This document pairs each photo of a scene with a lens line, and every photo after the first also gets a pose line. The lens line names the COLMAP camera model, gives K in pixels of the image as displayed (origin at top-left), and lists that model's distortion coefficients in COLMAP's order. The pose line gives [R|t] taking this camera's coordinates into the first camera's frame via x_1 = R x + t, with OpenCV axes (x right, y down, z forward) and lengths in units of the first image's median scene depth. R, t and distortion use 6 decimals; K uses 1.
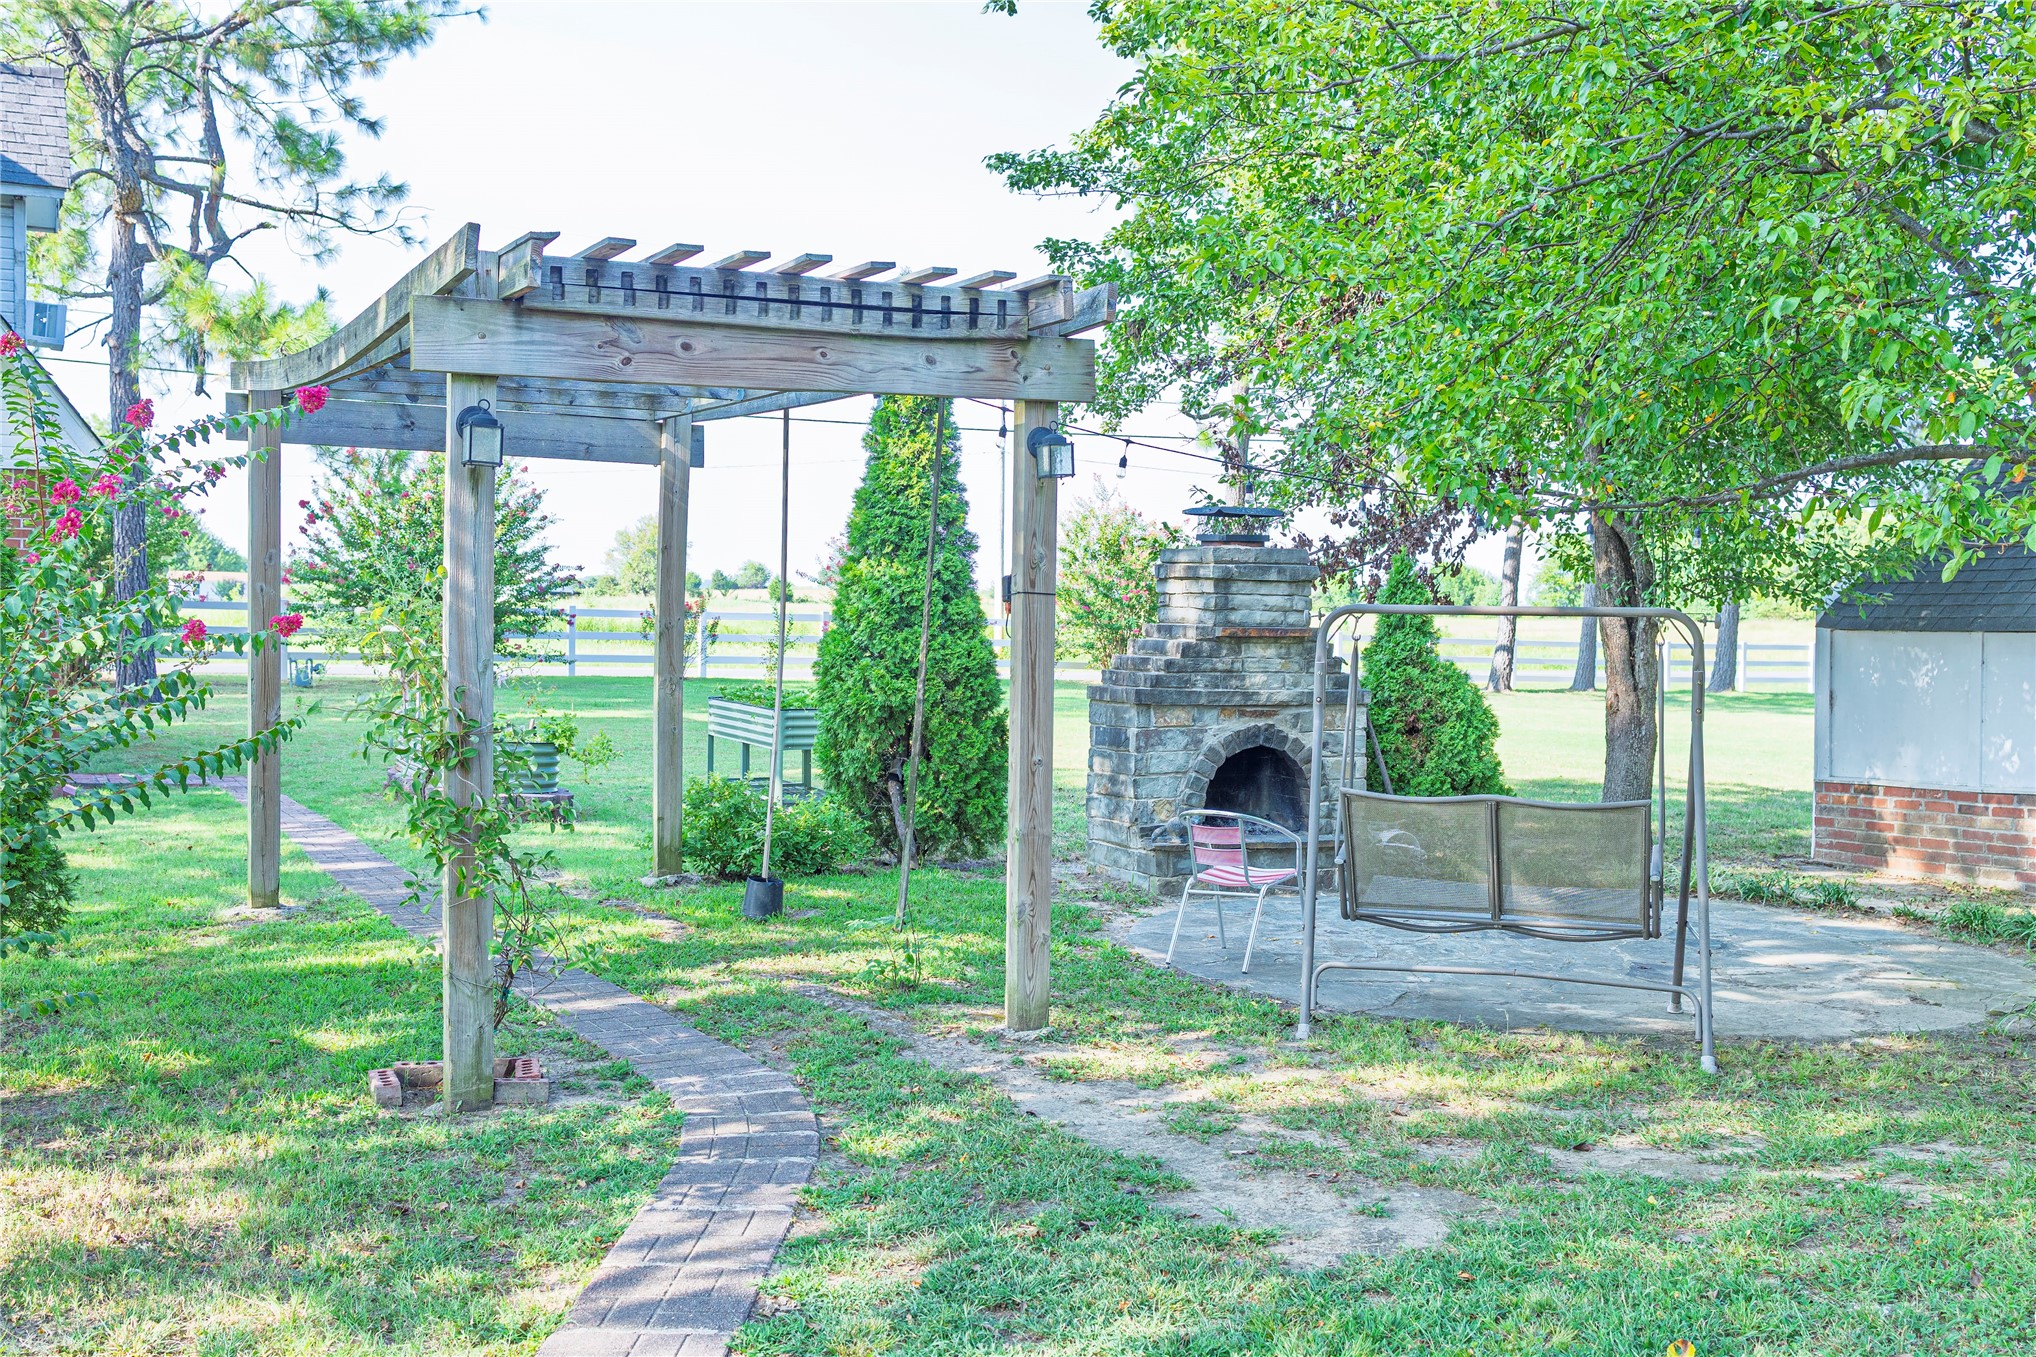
lens RADIAL K [[2009.4, 0, 1018.2], [0, 2009.4, 686.3], [0, 0, 1]] dist [-0.004780, 0.032054]
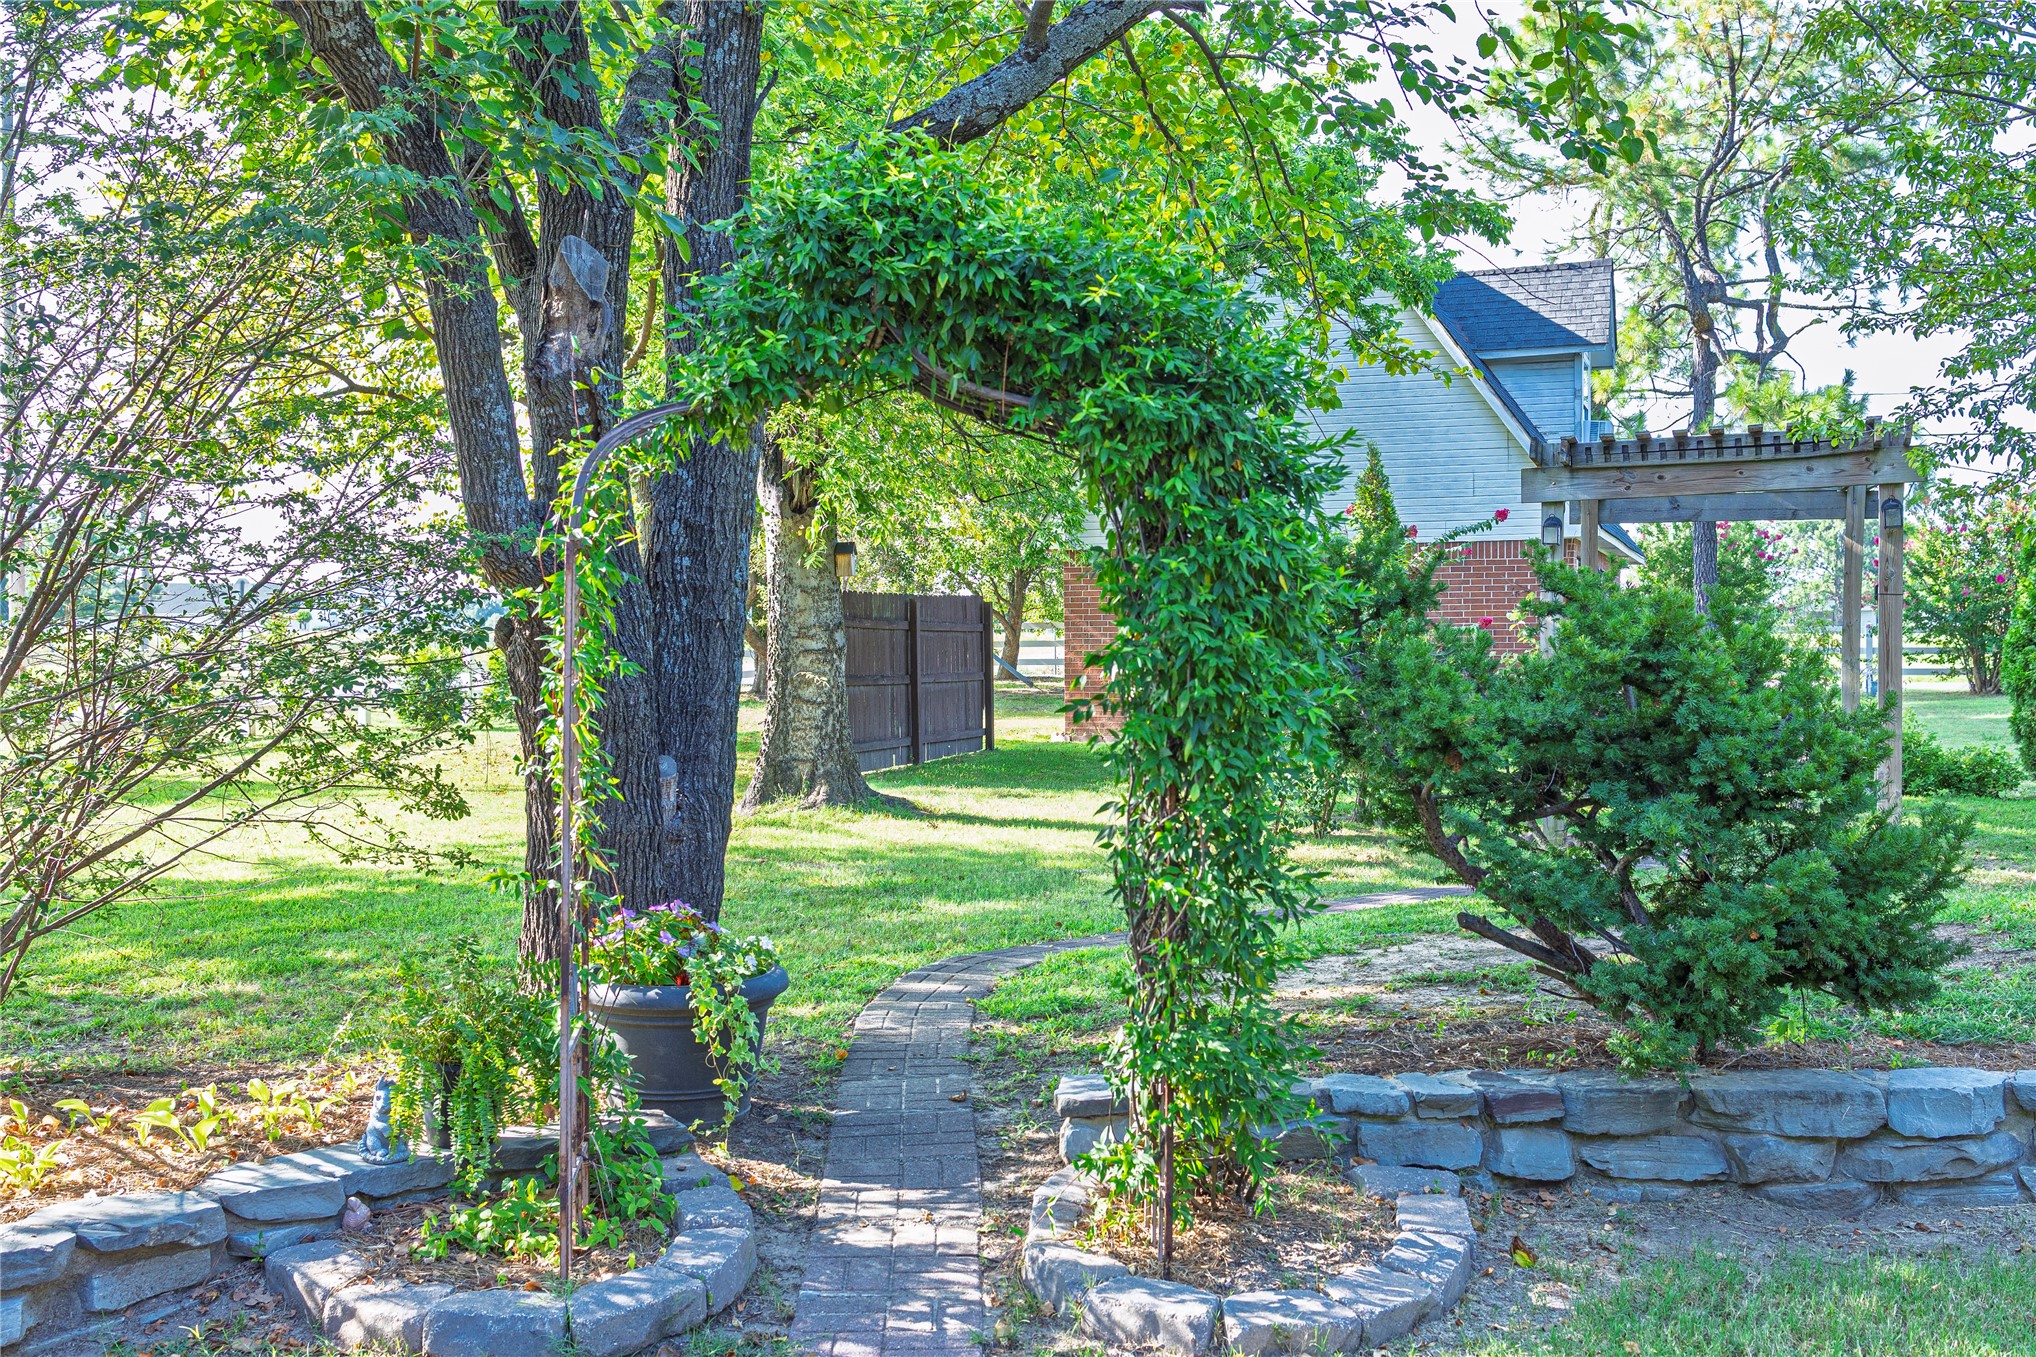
lens RADIAL K [[2009.4, 0, 1018.2], [0, 2009.4, 686.3], [0, 0, 1]] dist [-0.004780, 0.032054]
pose [[0.671173, -0.005017, -0.741284, 0.482233], [-0.007864, 0.999873, -0.013888, 0.038733], [0.741259, 0.015151, 0.671048, -0.440373]]
